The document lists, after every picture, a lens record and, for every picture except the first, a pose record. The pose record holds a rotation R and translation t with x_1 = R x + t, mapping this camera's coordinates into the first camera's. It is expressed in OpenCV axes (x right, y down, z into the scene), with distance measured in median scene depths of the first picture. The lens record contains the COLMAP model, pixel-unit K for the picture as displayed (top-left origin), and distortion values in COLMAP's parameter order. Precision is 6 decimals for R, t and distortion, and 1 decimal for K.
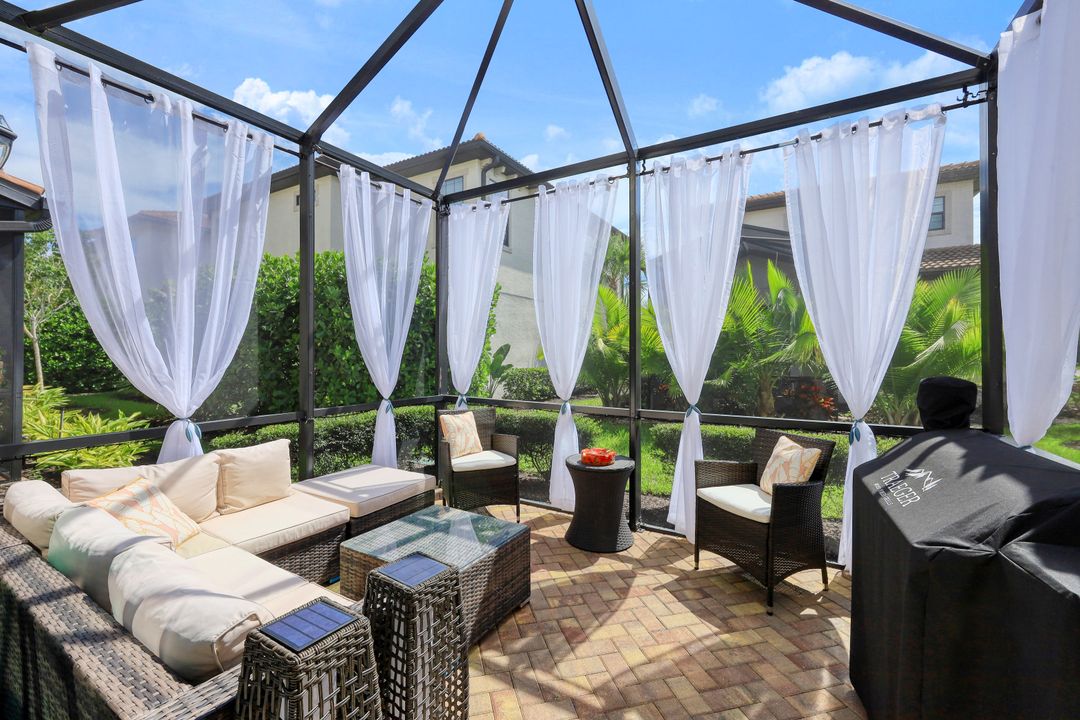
lens RADIAL K [[445.5, 0, 542.9], [0, 445.5, 357.7], [0, 0, 1]] dist [-0.000804, 0.000710]
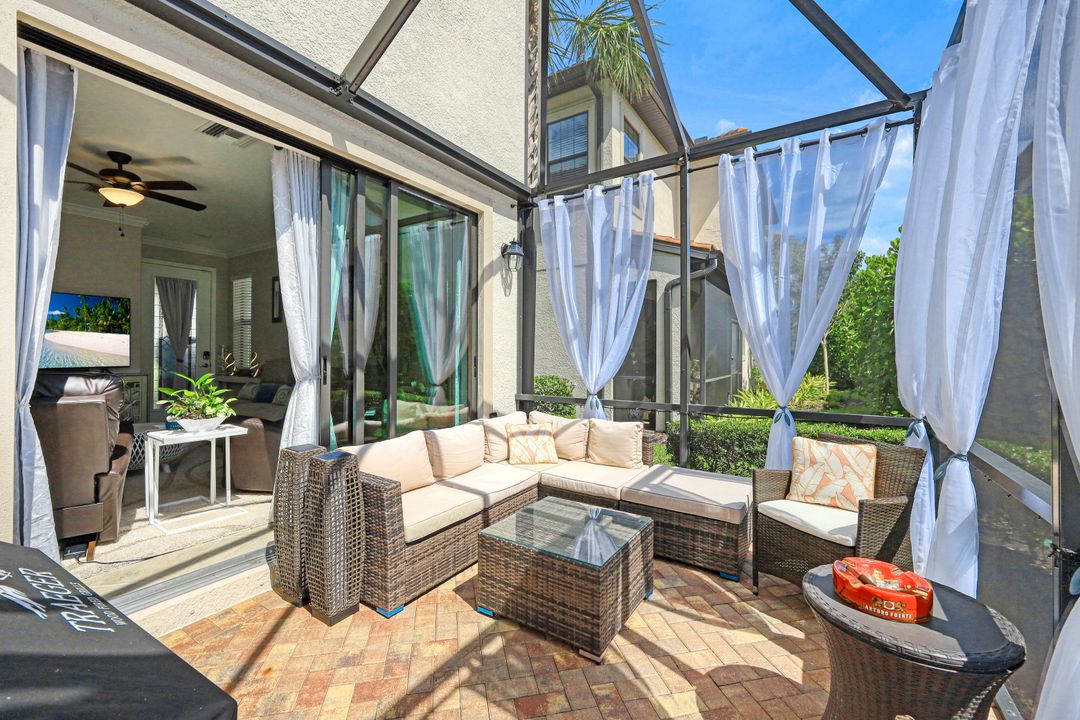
lens RADIAL K [[445.5, 0, 540.9], [0, 445.5, 354.8], [0, 0, 1]] dist [-0.000804, 0.000710]
pose [[-0.029493, -0.013099, -0.999479, 0.805559], [0.002037, 0.999911, -0.013165, 0.007674], [0.999563, -0.002425, -0.029464, 0.956170]]
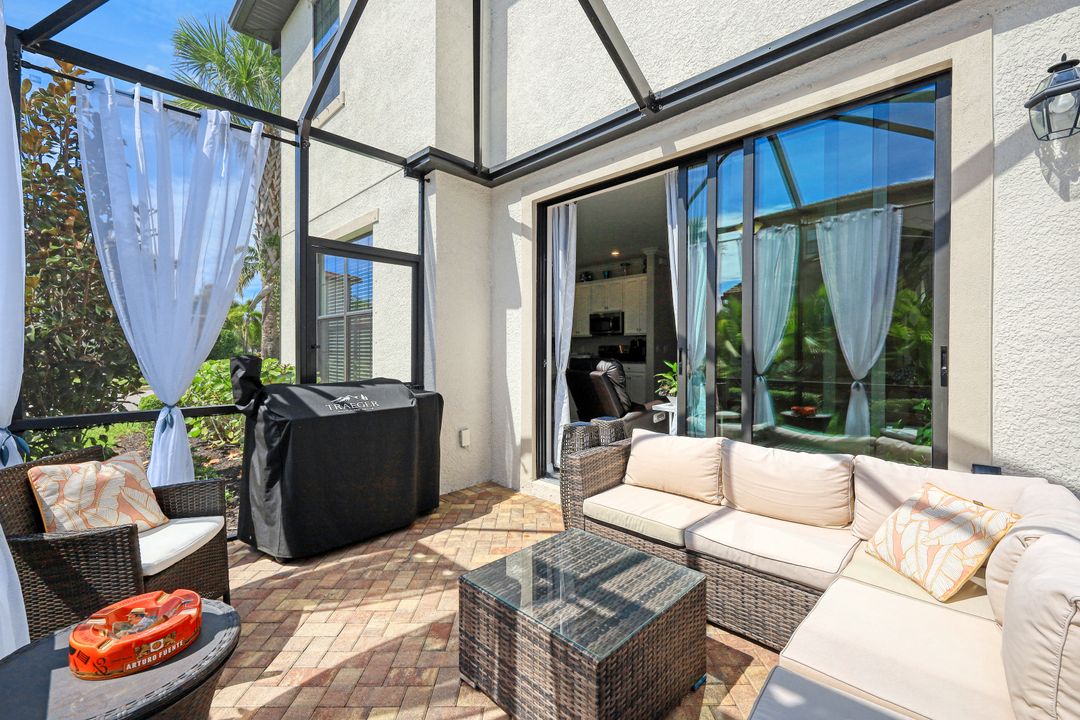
lens RADIAL K [[445.5, 0, 539.9], [0, 445.5, 356.3], [0, 0, 1]] dist [-0.000804, 0.000710]
pose [[-0.969146, -0.011534, 0.246217, -0.345515], [-0.008971, 0.999893, 0.011530, 0.010944], [-0.246324, 0.008965, -0.969146, 1.738868]]
